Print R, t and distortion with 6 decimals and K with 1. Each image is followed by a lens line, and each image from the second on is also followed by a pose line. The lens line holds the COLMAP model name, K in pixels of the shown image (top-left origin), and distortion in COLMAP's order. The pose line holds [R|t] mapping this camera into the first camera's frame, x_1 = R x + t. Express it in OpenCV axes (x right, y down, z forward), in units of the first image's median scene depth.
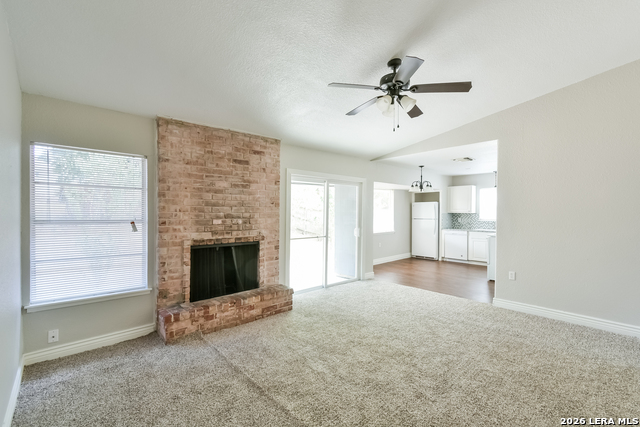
lens RADIAL K [[282.4, 0, 323.0], [0, 282.4, 212.5], [0, 0, 1]] dist [0.000967, 0.000110]
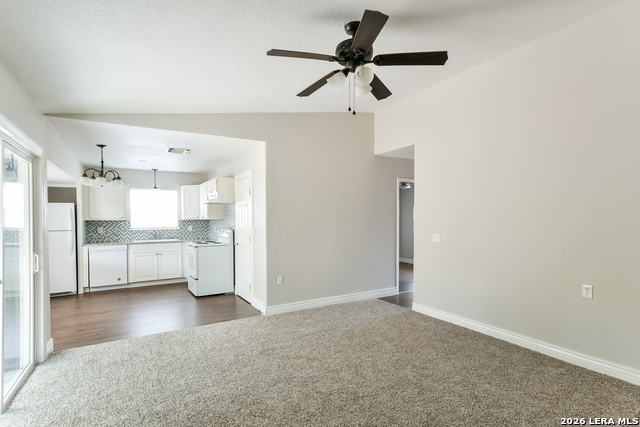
lens RADIAL K [[331.0, 0, 322.0], [0, 331.0, 222.3], [0, 0, 1]] dist [0.036982, 0.000087]
pose [[0.197580, -0.015410, 0.980166, -0.468773], [0.009602, 0.999859, 0.013784, 0.001404], [-0.980240, 0.006689, 0.197700, 0.615116]]
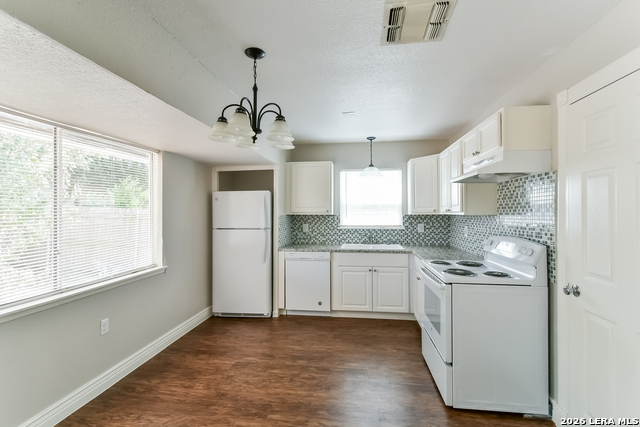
lens RADIAL K [[282.4, 0, 323.0], [0, 282.4, 212.5], [0, 0, 1]] dist [0.000967, 0.000110]
pose [[0.763462, -0.003413, 0.645844, 0.353342], [0.004752, 0.999989, -0.000333, -0.003705], [-0.645835, 0.003324, 0.763469, 1.202731]]
